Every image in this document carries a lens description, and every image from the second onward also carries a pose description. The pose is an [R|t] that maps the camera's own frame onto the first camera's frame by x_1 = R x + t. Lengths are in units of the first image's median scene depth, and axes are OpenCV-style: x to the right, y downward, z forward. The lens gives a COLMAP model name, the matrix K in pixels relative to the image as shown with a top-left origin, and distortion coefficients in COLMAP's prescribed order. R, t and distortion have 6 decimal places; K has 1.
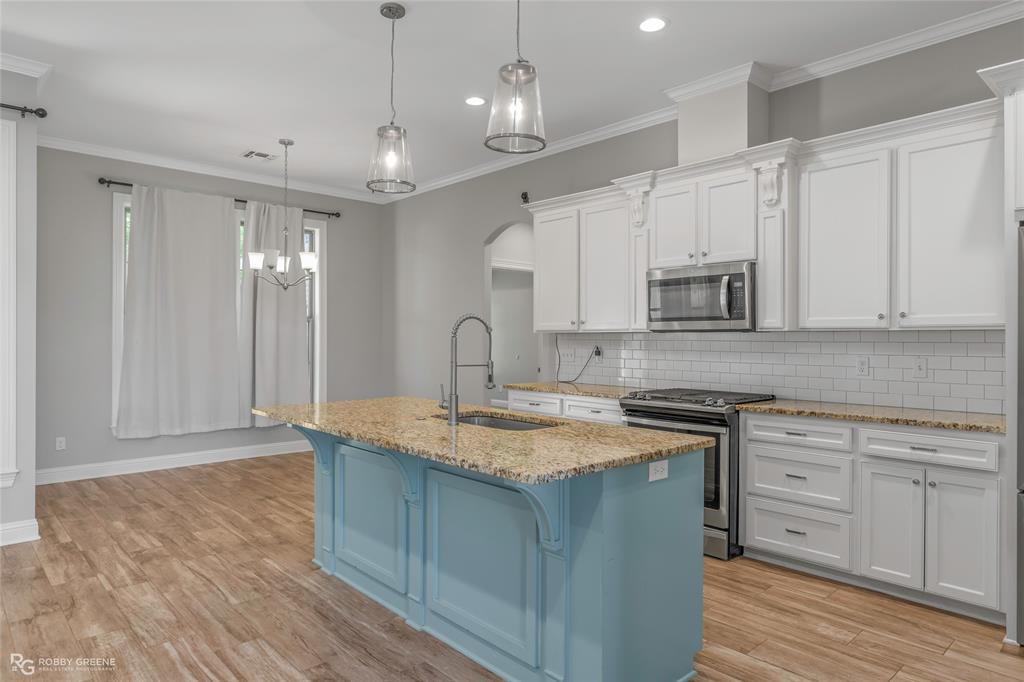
lens RADIAL K [[625.6, 0, 515.3], [0, 625.6, 339.0], [0, 0, 1]] dist [-0.003260, 0.001523]
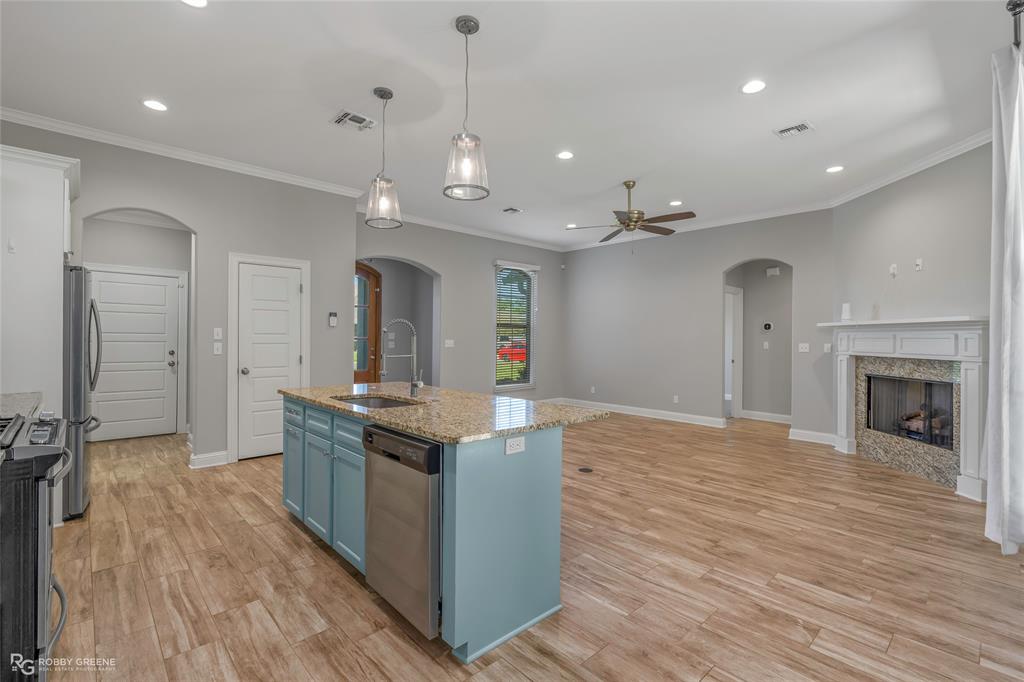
lens RADIAL K [[466.8, 0, 512.8], [0, 466.8, 339.6], [0, 0, 1]] dist [-0.004222, 0.000120]
pose [[-0.999901, -0.014066, -0.000364, -0.262924], [-0.014068, 0.999887, 0.005346, -0.003404], [0.000289, 0.005351, -0.999986, 1.680318]]
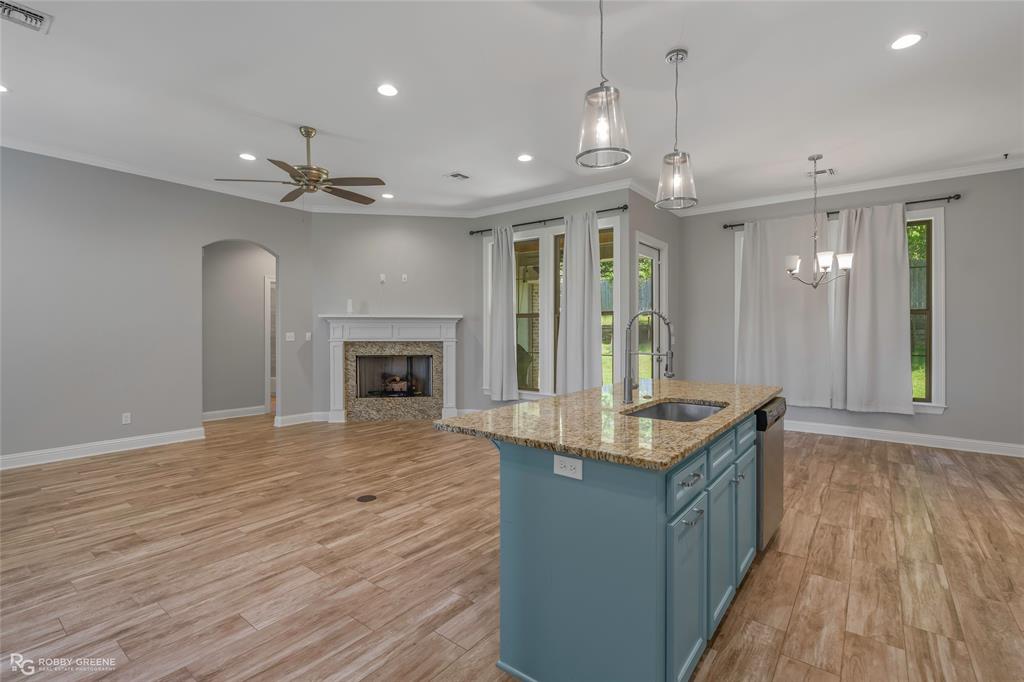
lens RADIAL K [[466.8, 0, 517.2], [0, 466.8, 334.3], [0, 0, 1]] dist [-0.004222, 0.000120]
pose [[0.169463, 0.004352, -0.985527, 0.592793], [-0.000962, 0.999991, 0.004251, 0.002879], [0.985536, 0.000228, 0.169466, 0.518195]]
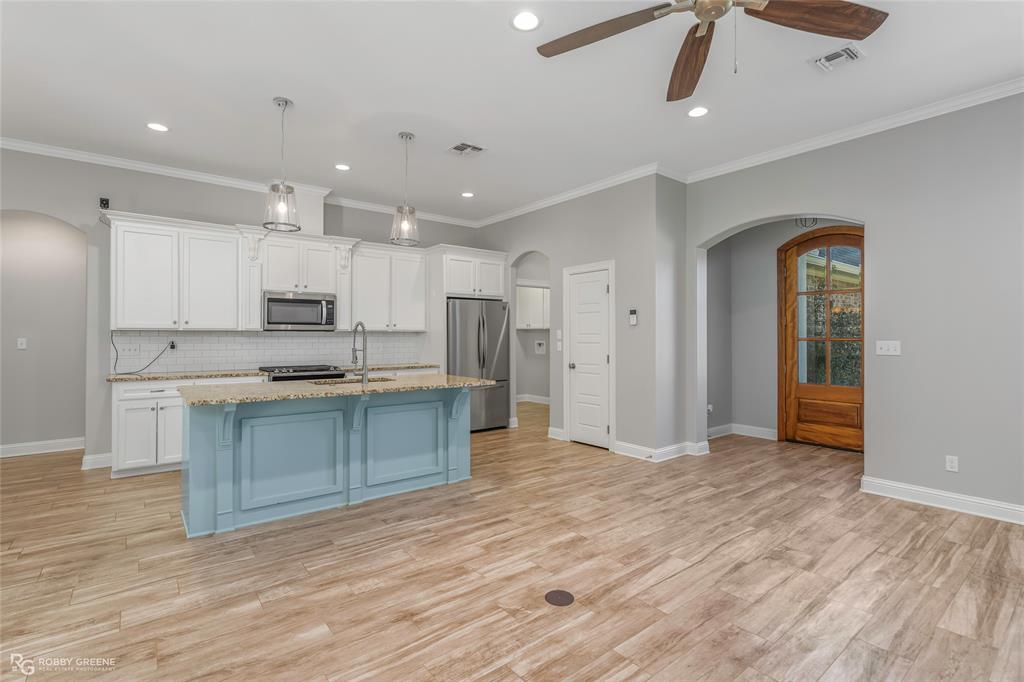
lens RADIAL K [[478.3, 0, 506.8], [0, 478.3, 336.5], [0, 0, 1]] dist [-0.001846, 0.001158]
pose [[0.091777, -0.004728, 0.995768, -1.150794], [0.001165, 0.999989, 0.004641, -0.002589], [-0.995779, 0.000734, 0.091781, 0.377520]]
